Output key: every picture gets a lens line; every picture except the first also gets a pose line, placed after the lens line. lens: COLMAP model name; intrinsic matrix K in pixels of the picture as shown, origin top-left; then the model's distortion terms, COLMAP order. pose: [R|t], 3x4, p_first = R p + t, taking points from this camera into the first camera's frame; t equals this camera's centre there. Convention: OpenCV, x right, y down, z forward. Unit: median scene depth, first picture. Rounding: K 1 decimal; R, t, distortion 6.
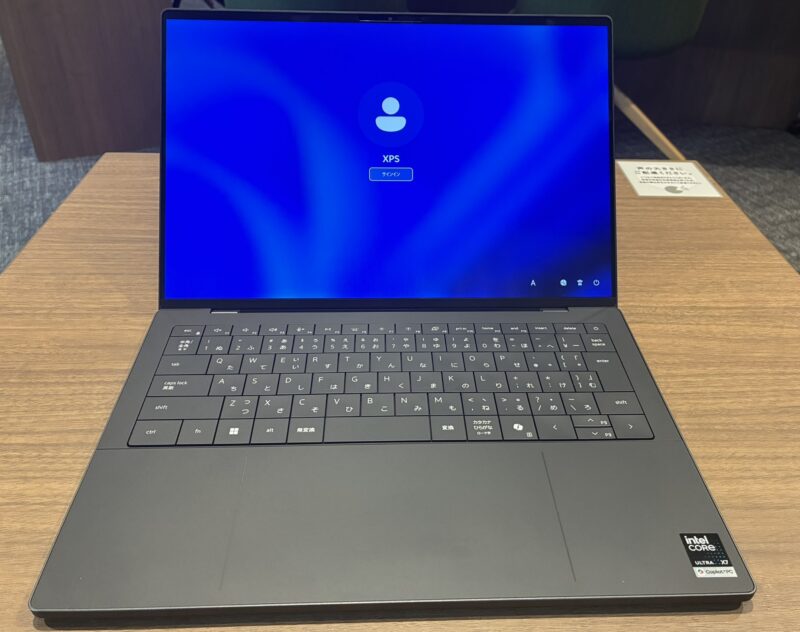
lens RADIAL K [[626.6, 0, 407.9], [0, 626.6, 314.0], [0, 0, 1]] dist [0.010238, -0.011888]
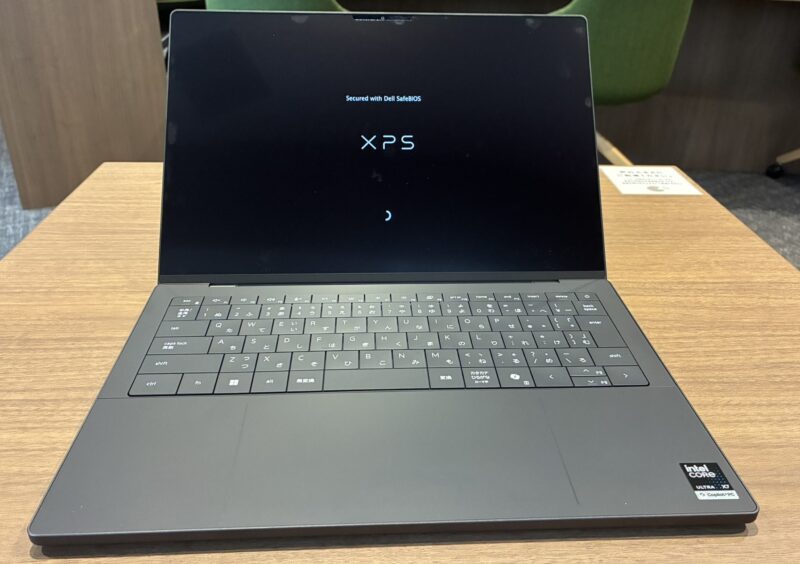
lens RADIAL K [[646.0, 0, 400.0], [0, 646.0, 282.0], [0, 0, 1]] dist [0.001154, 0.003936]
pose [[0.999885, -0.009911, 0.011466, -0.018205], [0.011408, 0.990241, -0.138899, 0.153111], [-0.009978, 0.139014, 0.990240, -0.046873]]
